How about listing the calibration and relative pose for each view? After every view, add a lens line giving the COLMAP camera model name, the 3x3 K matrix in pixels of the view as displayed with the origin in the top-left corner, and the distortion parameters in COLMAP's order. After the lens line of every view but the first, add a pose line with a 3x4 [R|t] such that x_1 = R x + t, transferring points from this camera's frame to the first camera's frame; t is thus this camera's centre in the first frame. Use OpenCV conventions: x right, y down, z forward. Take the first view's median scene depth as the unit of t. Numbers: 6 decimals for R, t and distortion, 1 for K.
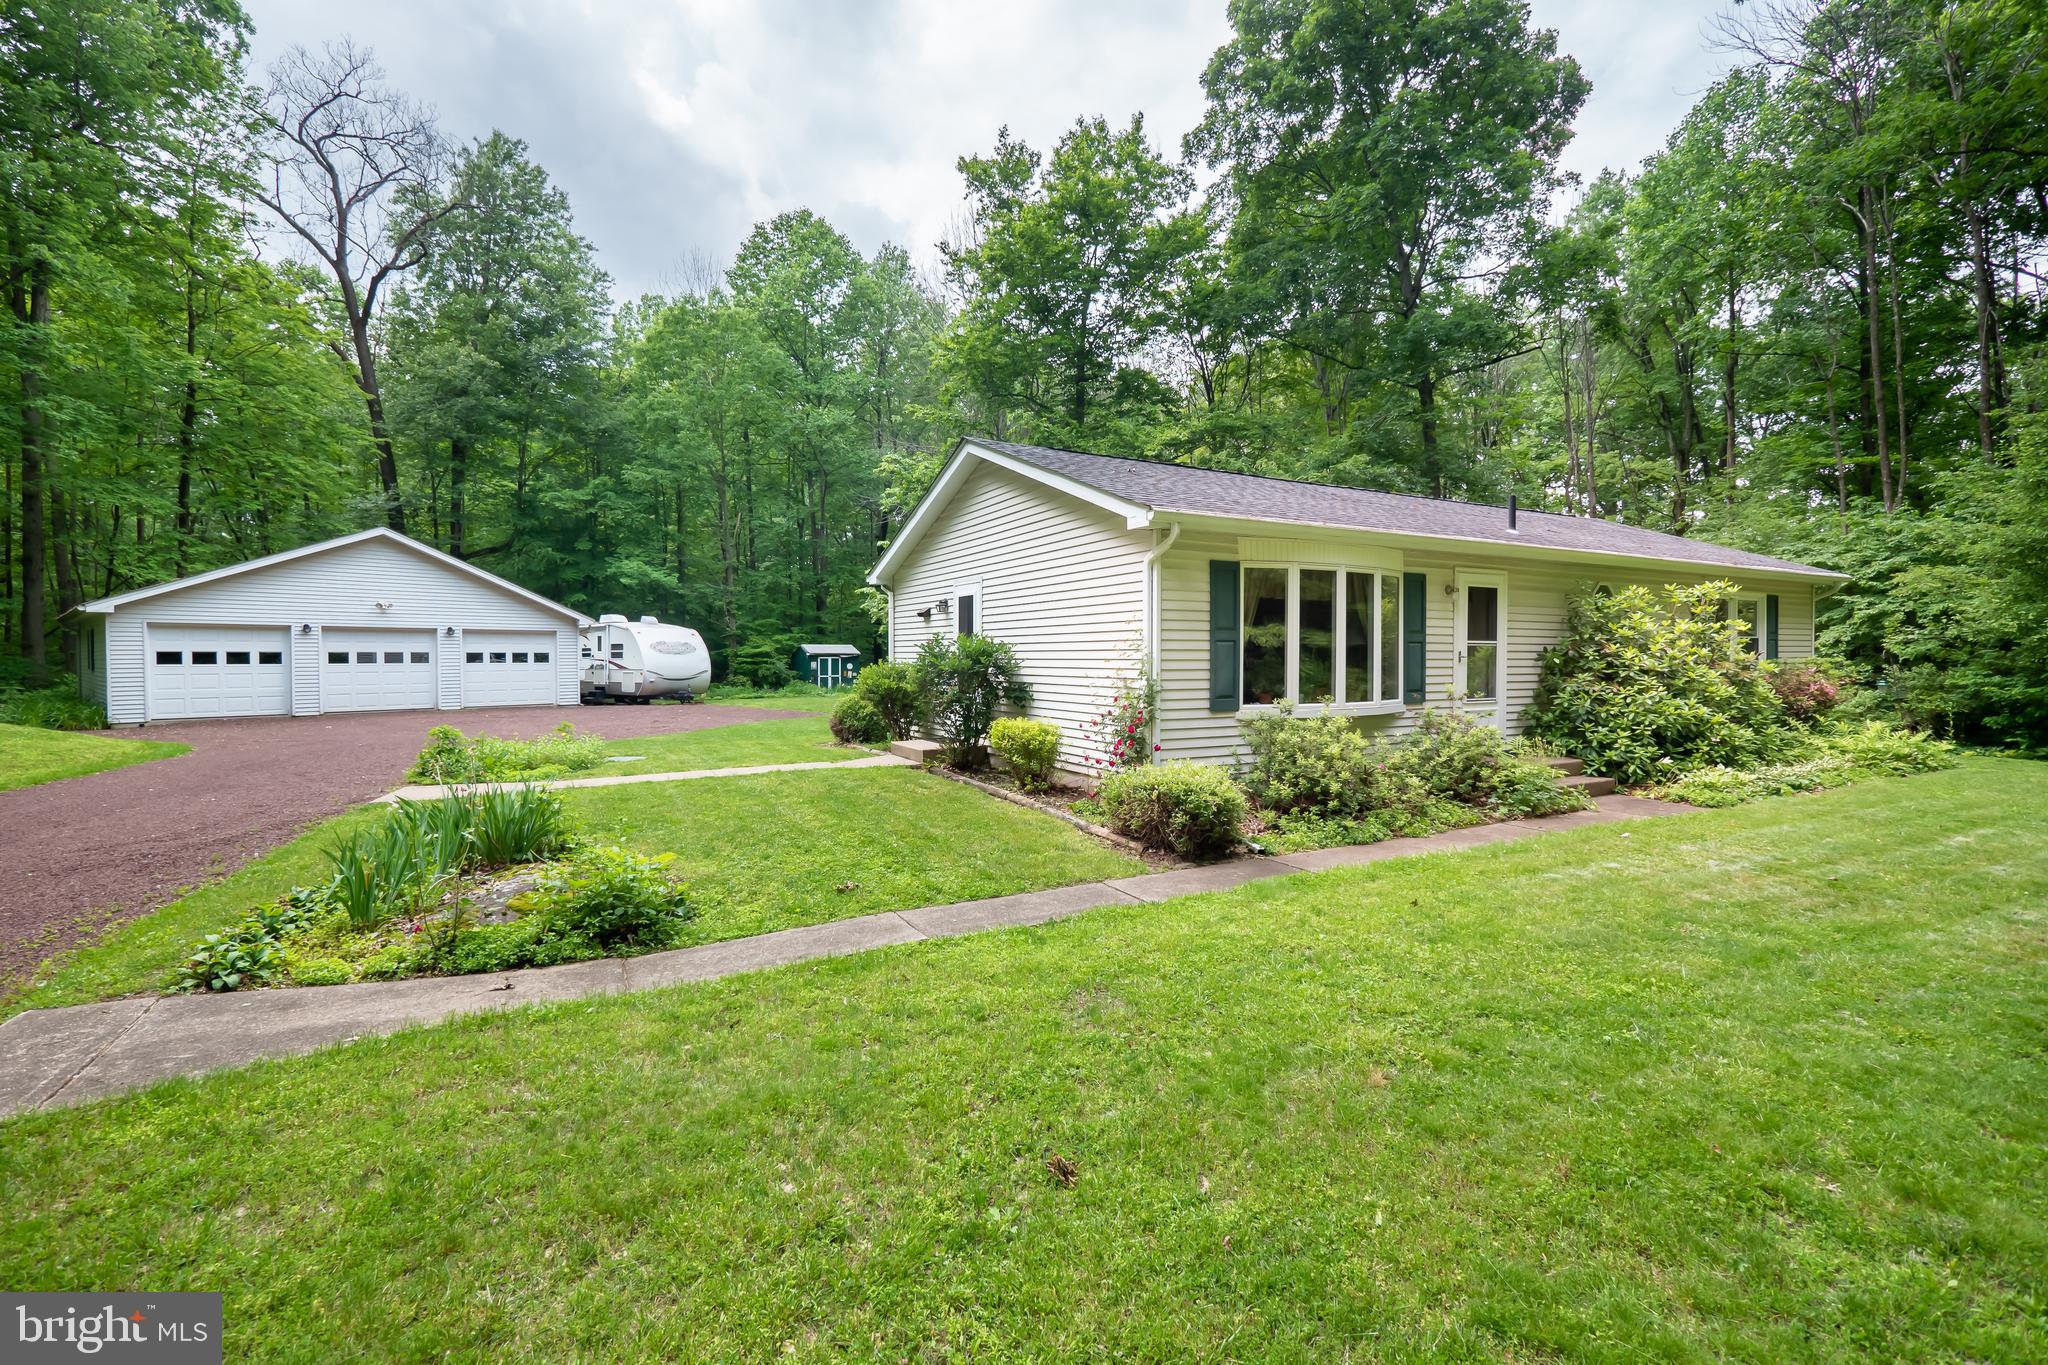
lens RADIAL K [[870.5, 0, 1021.4], [0, 870.5, 672.1], [0, 0, 1]] dist [-0.001663, -0.000171]
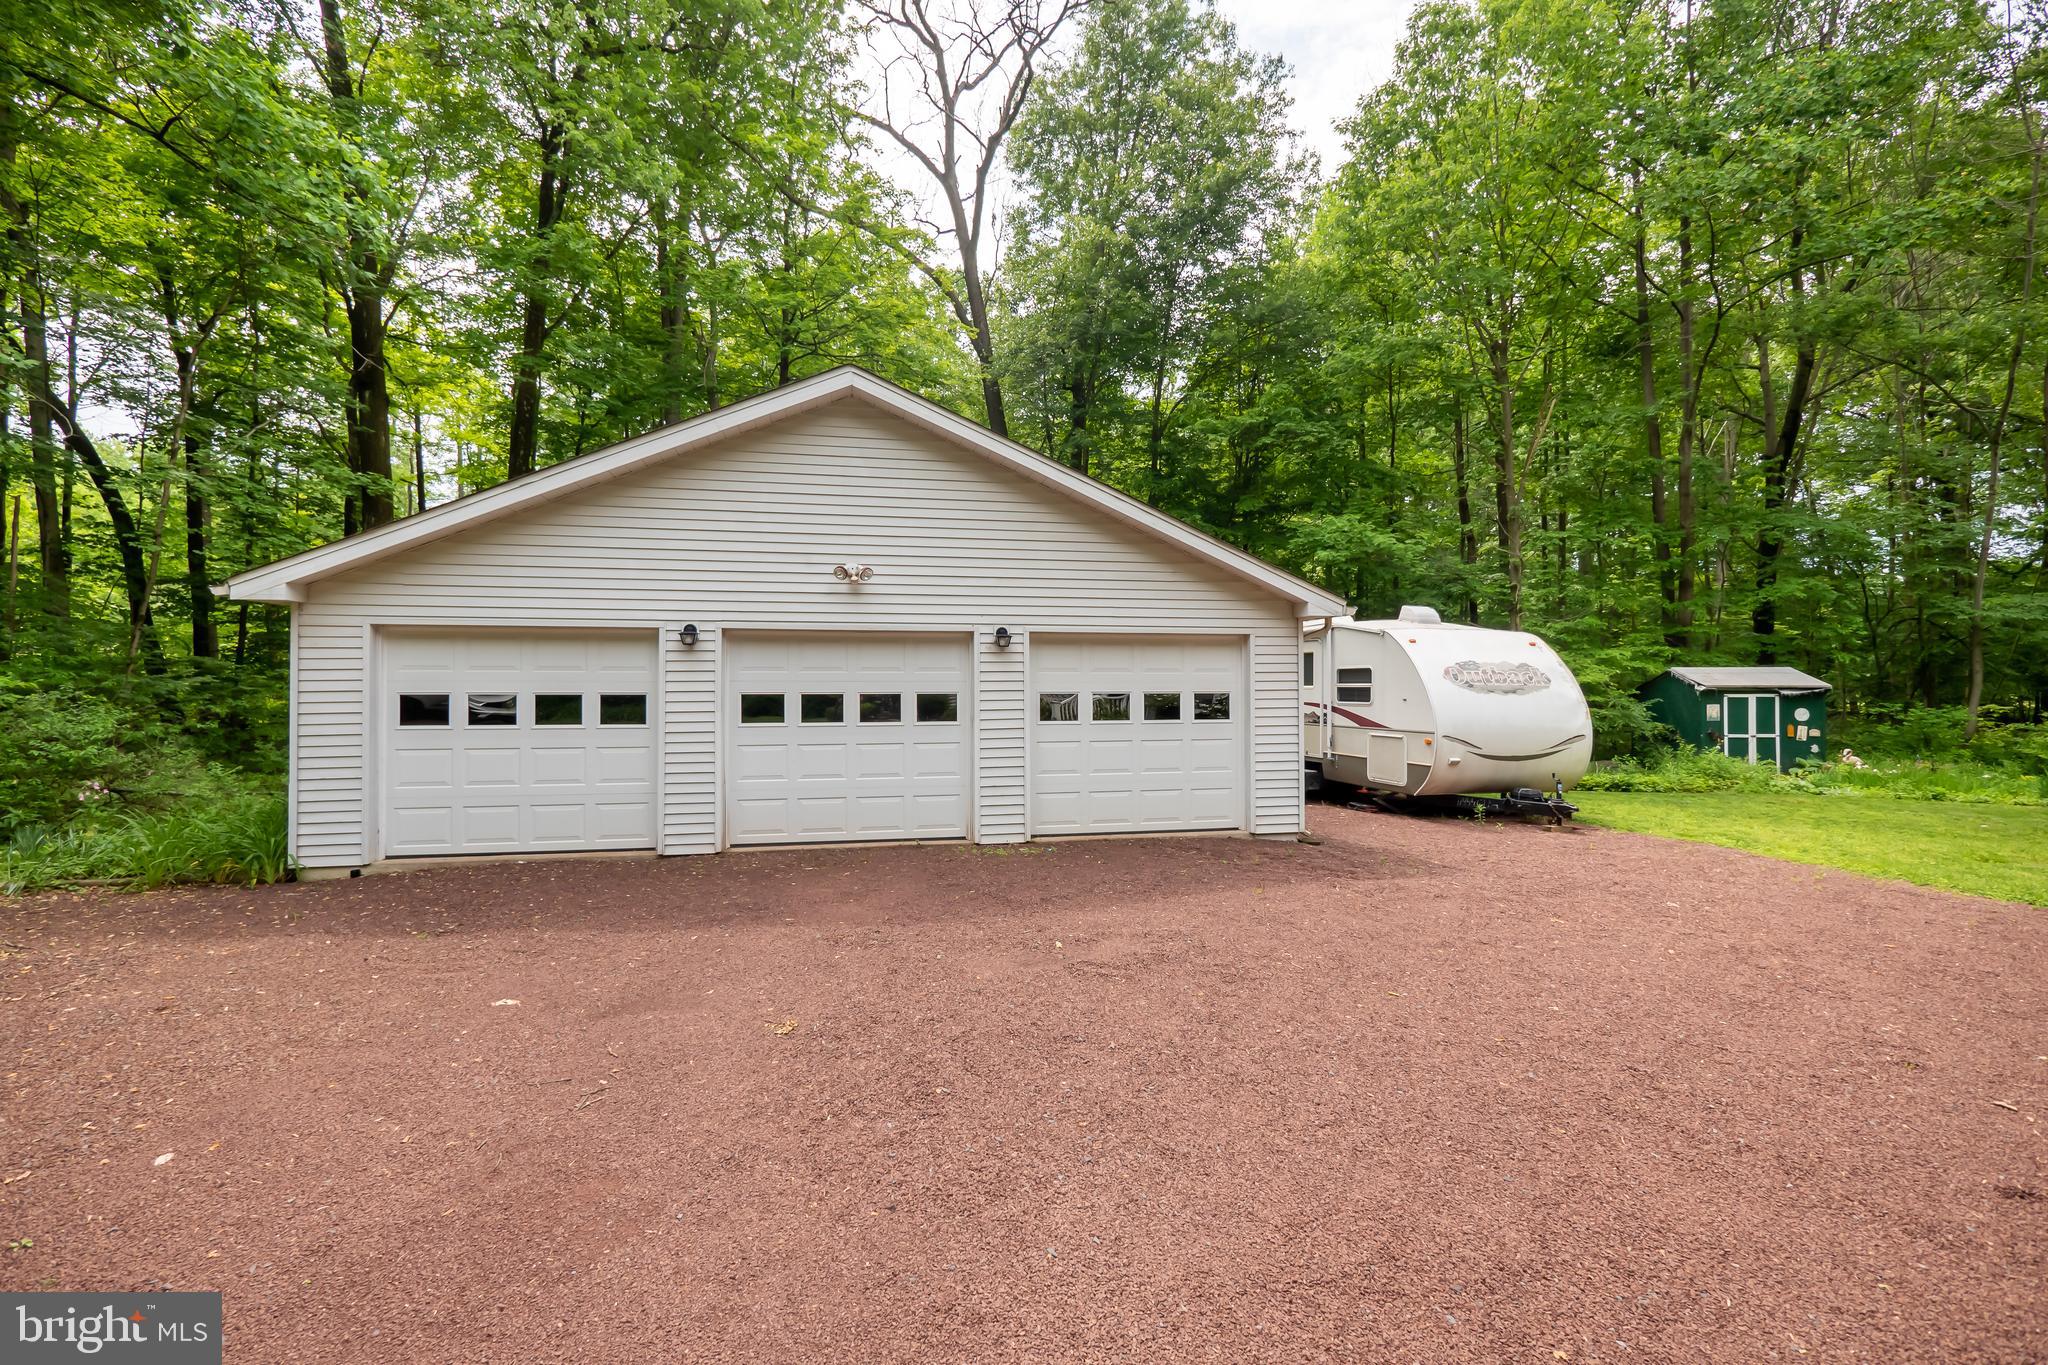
lens RADIAL K [[870.5, 0, 1021.4], [0, 870.5, 672.1], [0, 0, 1]] dist [-0.001663, -0.000171]
pose [[0.785713, -0.010275, -0.618506, -0.340926], [-0.009657, 0.999536, -0.028873, -0.017226], [0.618516, 0.028659, 0.785249, 0.580833]]
